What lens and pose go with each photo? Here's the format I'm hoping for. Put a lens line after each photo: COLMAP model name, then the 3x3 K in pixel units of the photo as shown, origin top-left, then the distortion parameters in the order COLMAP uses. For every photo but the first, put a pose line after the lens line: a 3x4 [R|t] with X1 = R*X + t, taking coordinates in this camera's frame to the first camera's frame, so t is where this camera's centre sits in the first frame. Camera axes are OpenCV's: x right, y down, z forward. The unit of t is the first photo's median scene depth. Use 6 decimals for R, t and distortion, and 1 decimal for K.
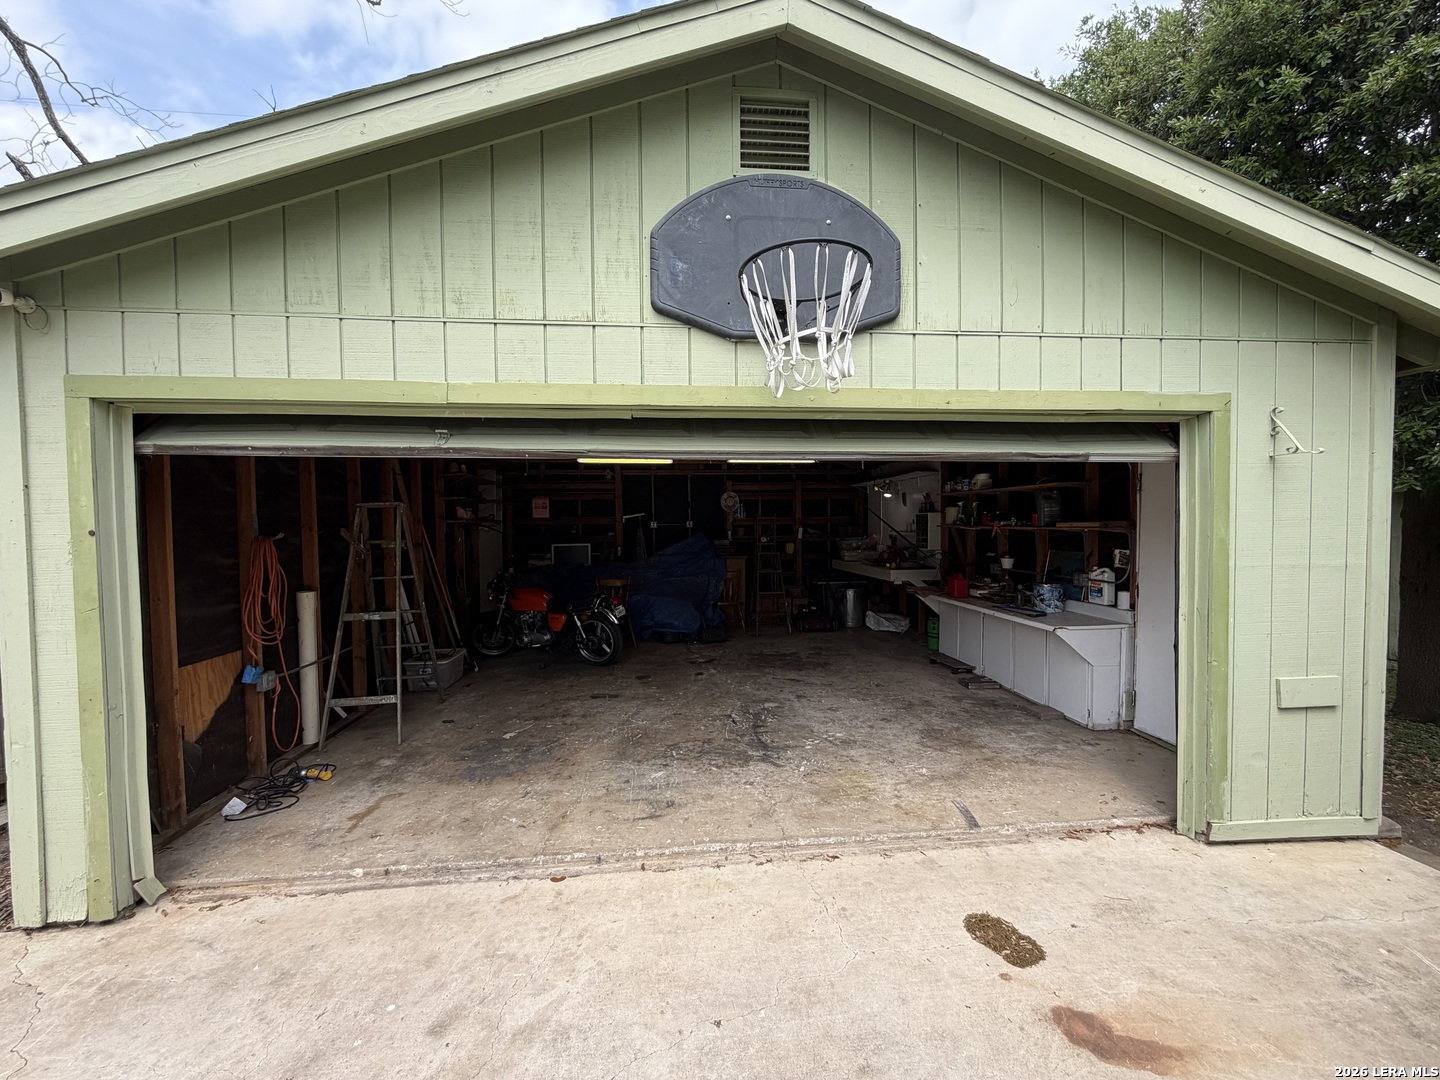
lens RADIAL K [[572.4, 0, 716.0], [0, 572.4, 541.6], [0, 0, 1]] dist [-0.000350, -0.000175]
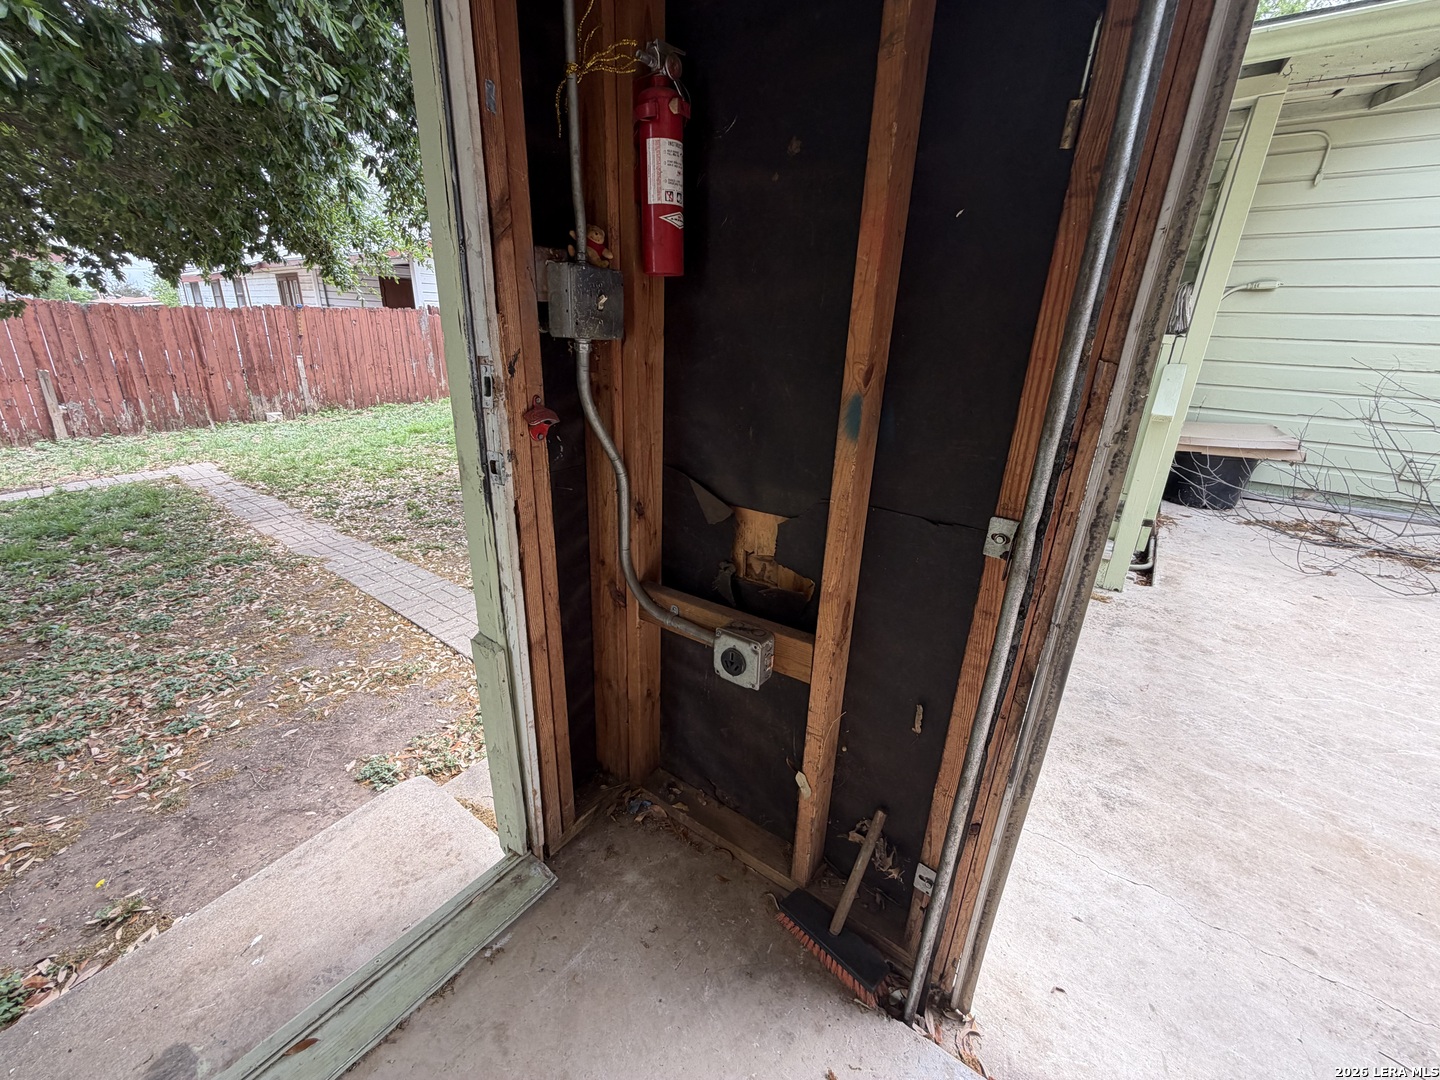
lens RADIAL K [[572.4, 0, 716.0], [0, 572.4, 541.6], [0, 0, 1]] dist [-0.000350, -0.000175]
pose [[-0.745177, -0.246178, 0.619764, 0.502828], [-0.005567, 0.931631, 0.363362, 0.055088], [-0.666844, 0.267319, -0.695601, 0.824495]]
